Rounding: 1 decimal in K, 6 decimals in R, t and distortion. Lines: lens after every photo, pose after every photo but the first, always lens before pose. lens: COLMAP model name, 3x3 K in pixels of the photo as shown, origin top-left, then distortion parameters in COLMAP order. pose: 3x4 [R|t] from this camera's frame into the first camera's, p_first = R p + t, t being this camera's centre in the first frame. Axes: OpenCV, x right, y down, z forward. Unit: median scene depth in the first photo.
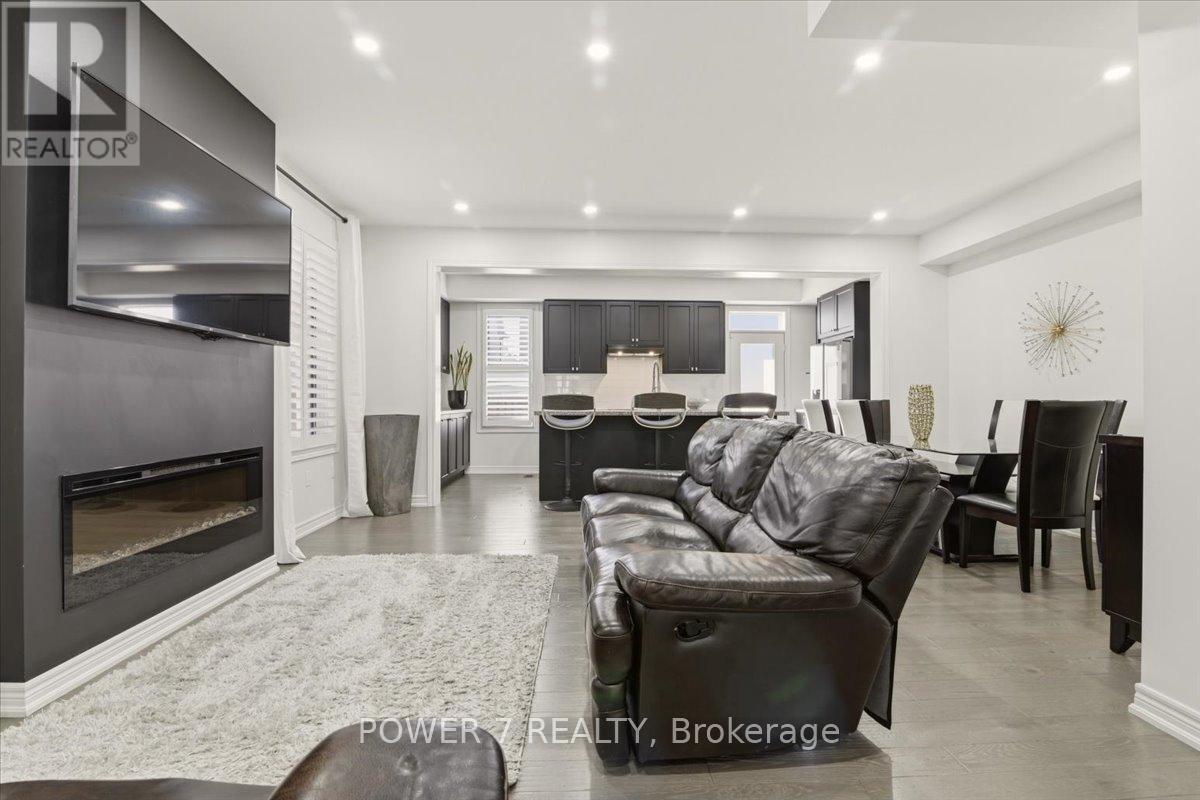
lens RADIAL K [[545.9, 0, 602.1], [0, 545.9, 405.0], [0, 0, 1]] dist [-0.017934, -0.000107]
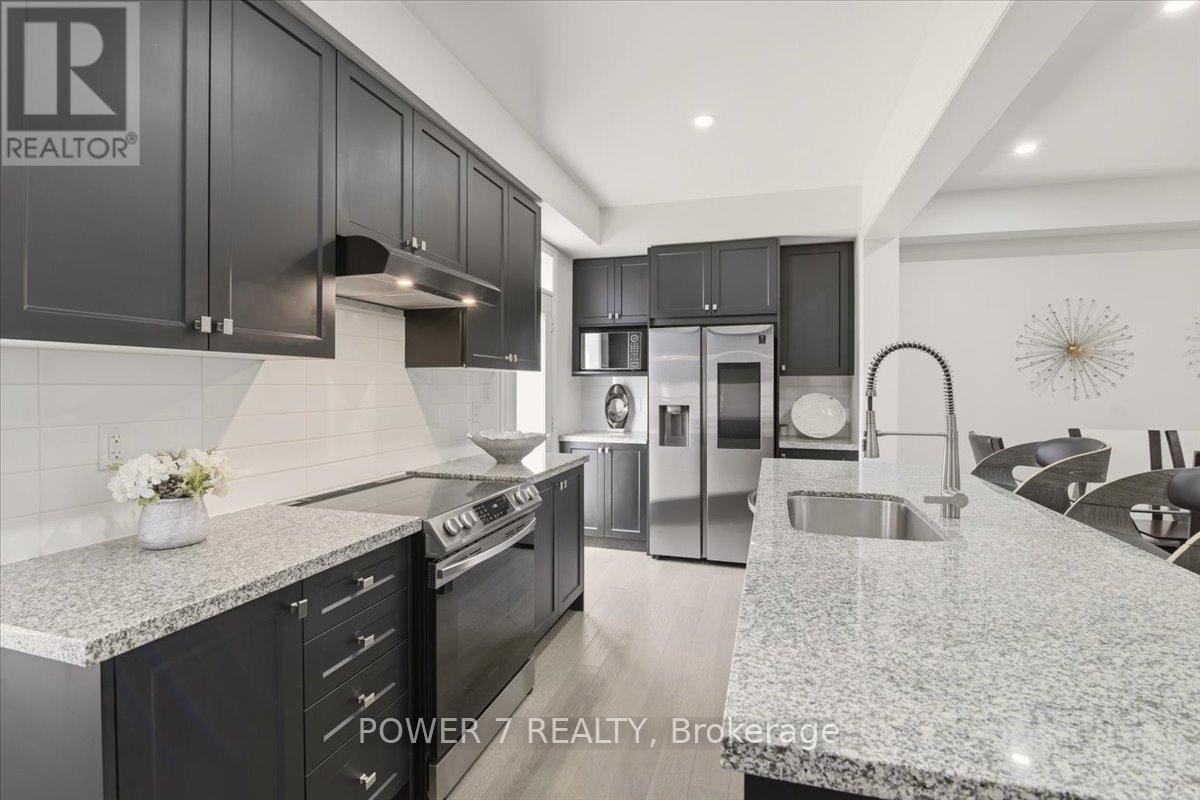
lens RADIAL K [[561.8, 0, 600.2], [0, 561.8, 388.3], [0, 0, 1]] dist [-0.015969, 0.000258]
pose [[0.331388, -0.001270, 0.943494, -0.339168], [-0.004117, 0.999988, 0.002792, -0.073233], [-0.943486, -0.004809, 0.331379, 1.504953]]
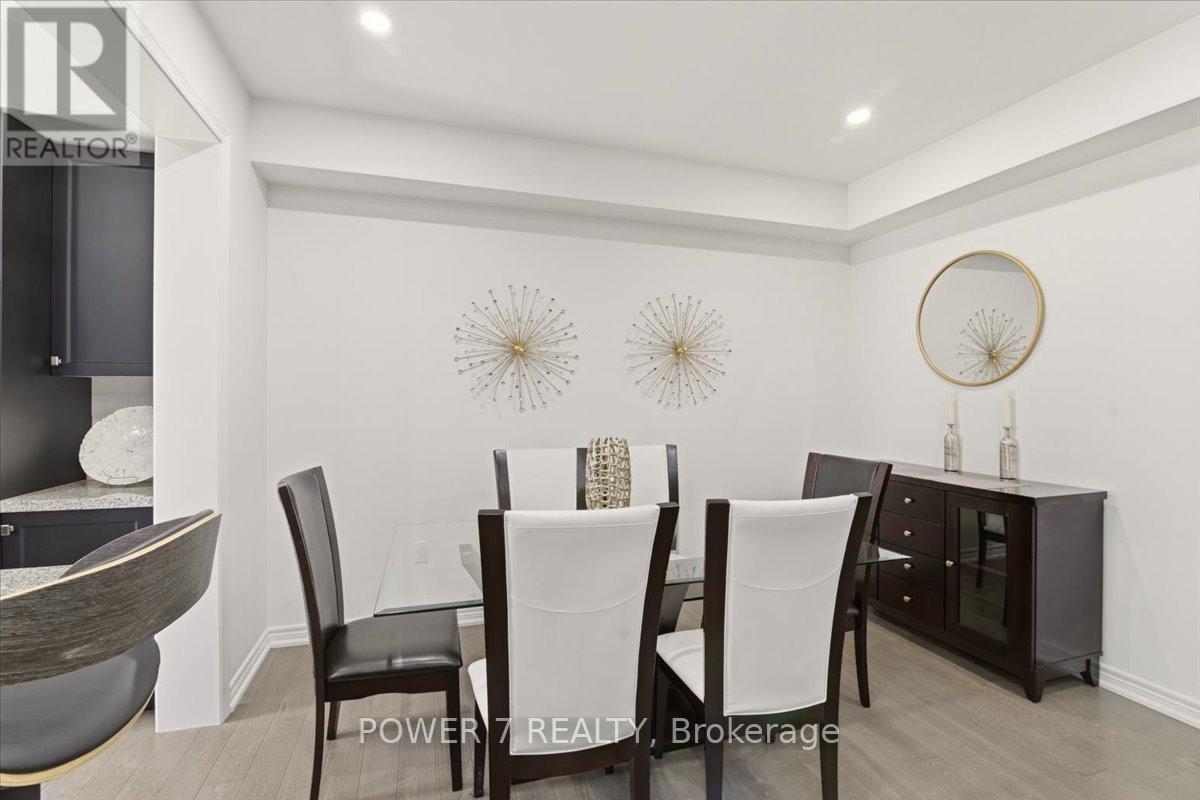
lens RADIAL K [[545.9, 0, 602.1], [0, 545.9, 405.0], [0, 0, 1]] dist [-0.017934, -0.000107]
pose [[-0.263631, -0.015181, 0.964504, 0.085854], [-0.002843, 0.999884, 0.014961, -0.074908], [-0.964619, 0.001202, -0.263644, 1.126556]]
